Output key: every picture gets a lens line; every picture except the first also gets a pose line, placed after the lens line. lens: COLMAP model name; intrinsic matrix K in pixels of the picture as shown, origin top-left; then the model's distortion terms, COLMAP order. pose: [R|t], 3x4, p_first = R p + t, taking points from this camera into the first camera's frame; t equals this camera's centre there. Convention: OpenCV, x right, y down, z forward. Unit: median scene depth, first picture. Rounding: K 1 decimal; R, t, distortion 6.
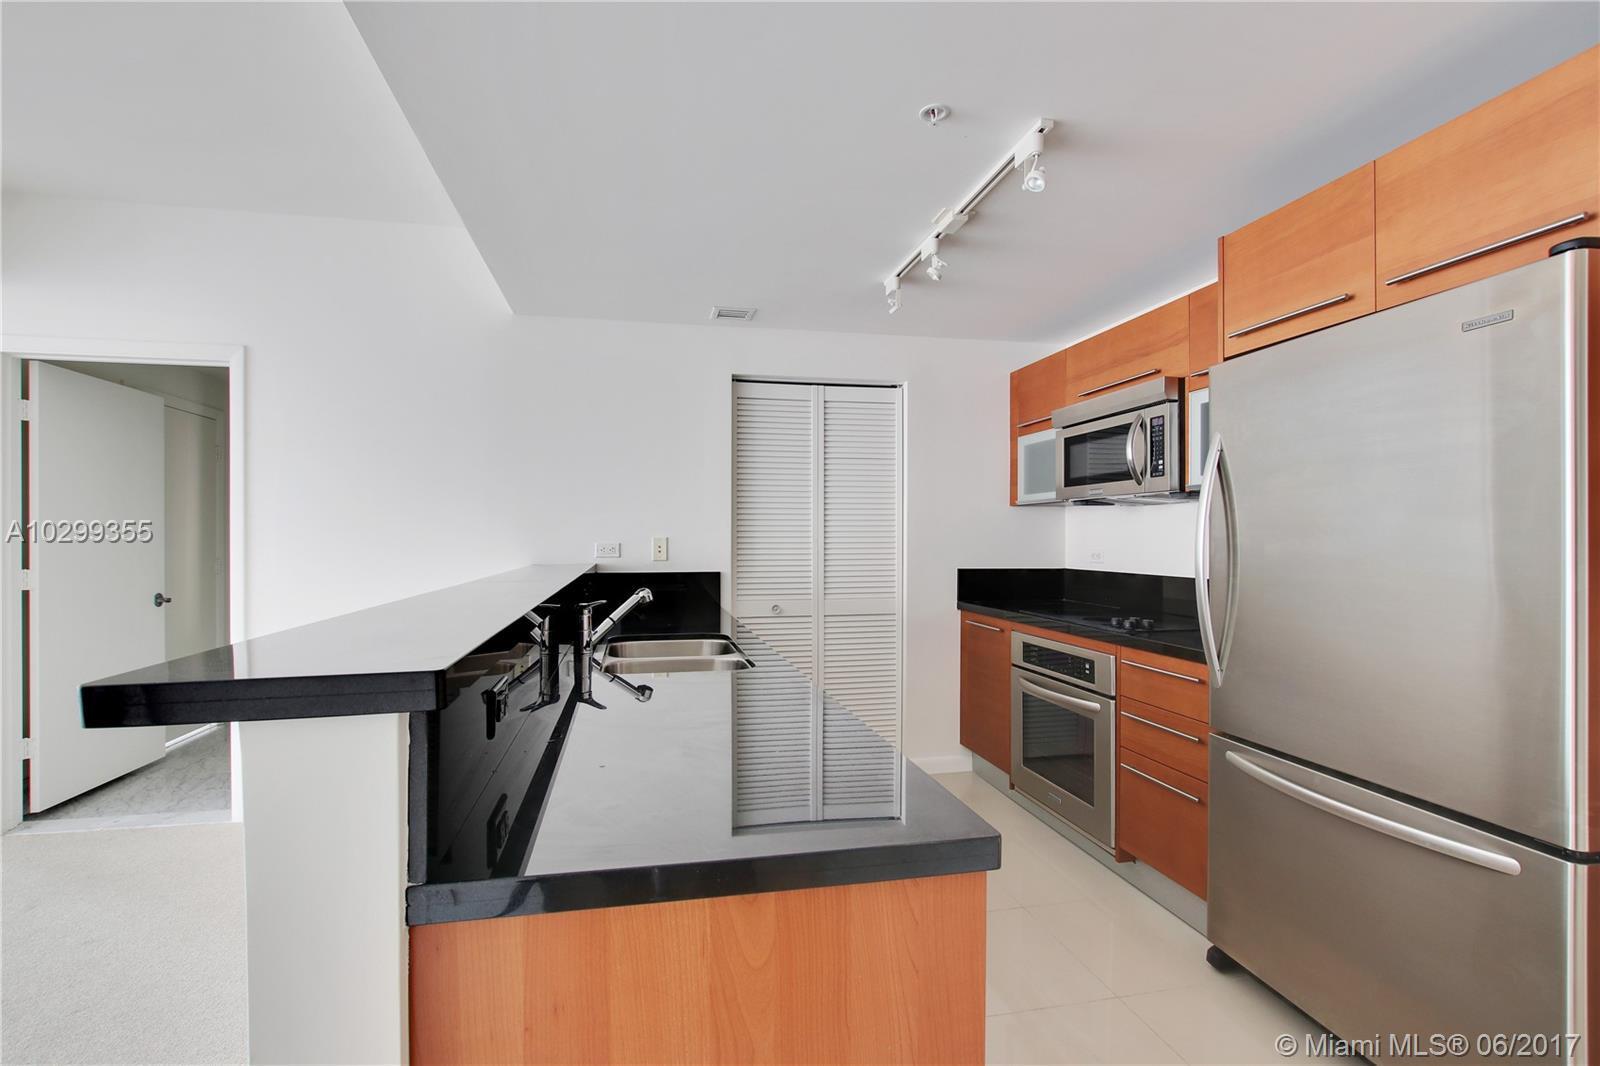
lens RADIAL K [[738.9, 0, 774.9], [0, 738.9, 535.6], [0, 0, 1]] dist [-0.005473, 0.003490]
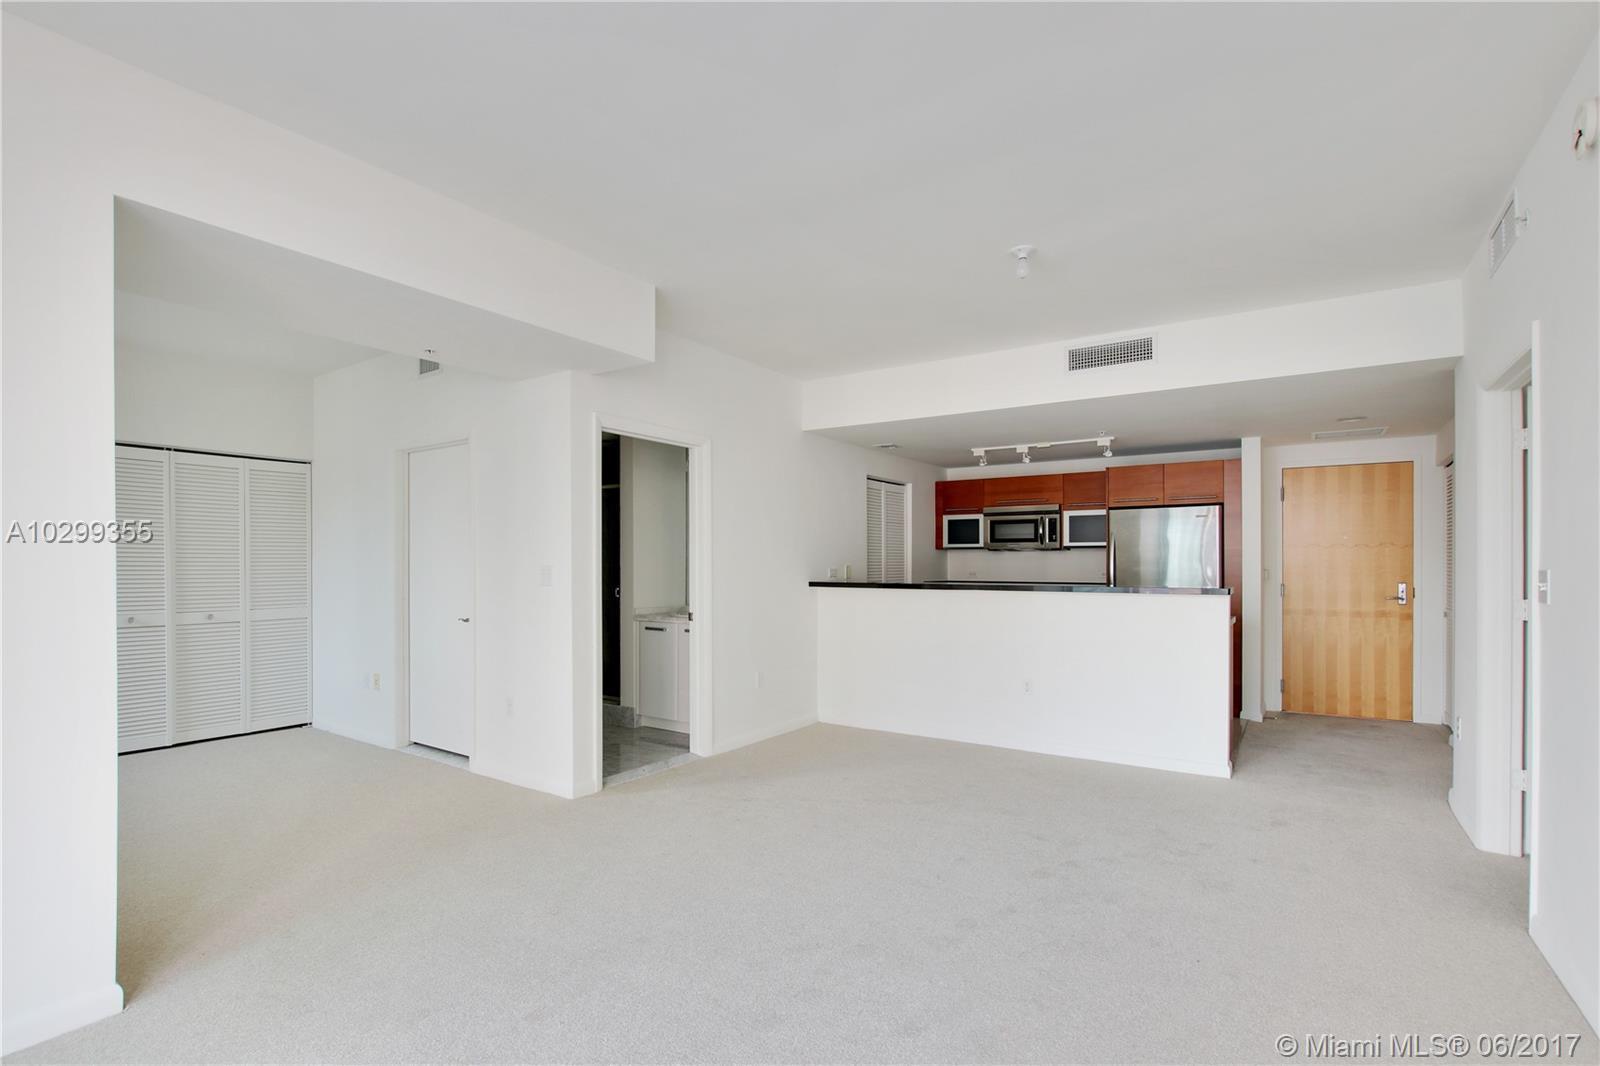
lens RADIAL K [[738.9, 0, 810.8], [0, 738.9, 555.6], [0, 0, 1]] dist [-0.005473, 0.003490]
pose [[0.717857, 0.005664, 0.696168, -1.800185], [0.000144, 0.999966, -0.008285, -0.009645], [-0.696191, 0.006048, 0.717832, -0.252035]]
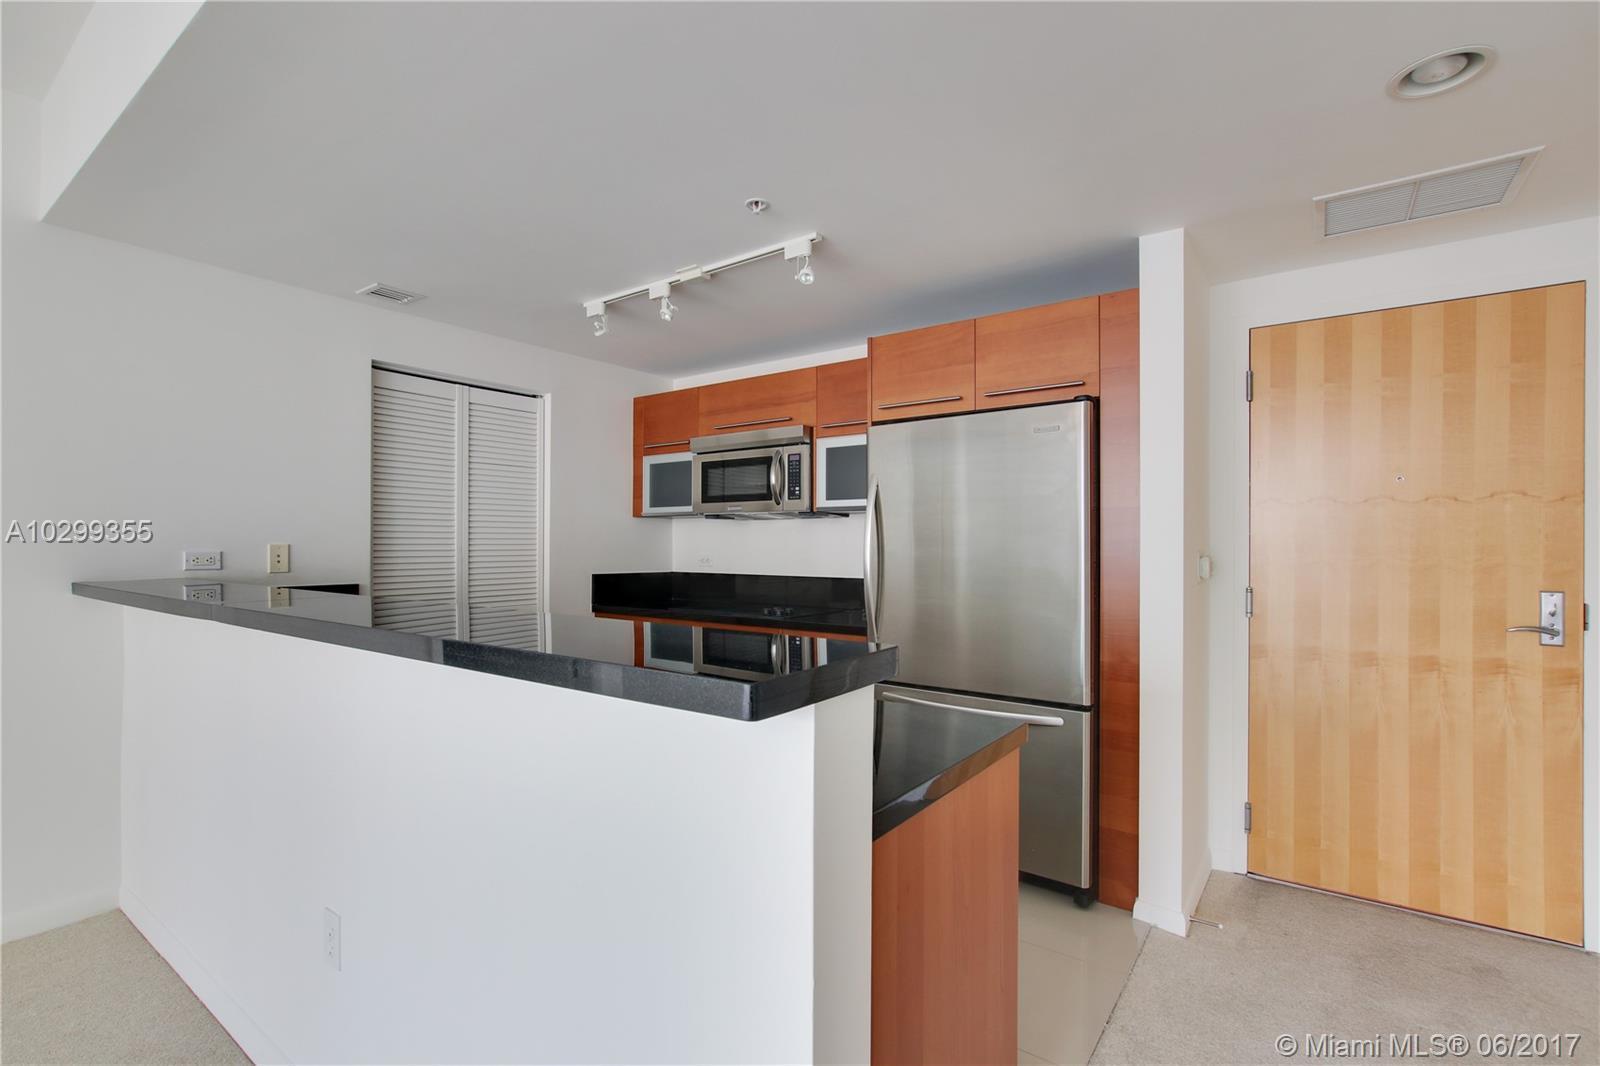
lens RADIAL K [[738.9, 0, 766.2], [0, 738.9, 534.1], [0, 0, 1]] dist [-0.005473, 0.003490]
pose [[0.750012, 0.009654, 0.661354, -0.377154], [-0.003017, 0.999933, -0.011175, -0.002372], [-0.661418, 0.006386, 0.749990, 0.038732]]
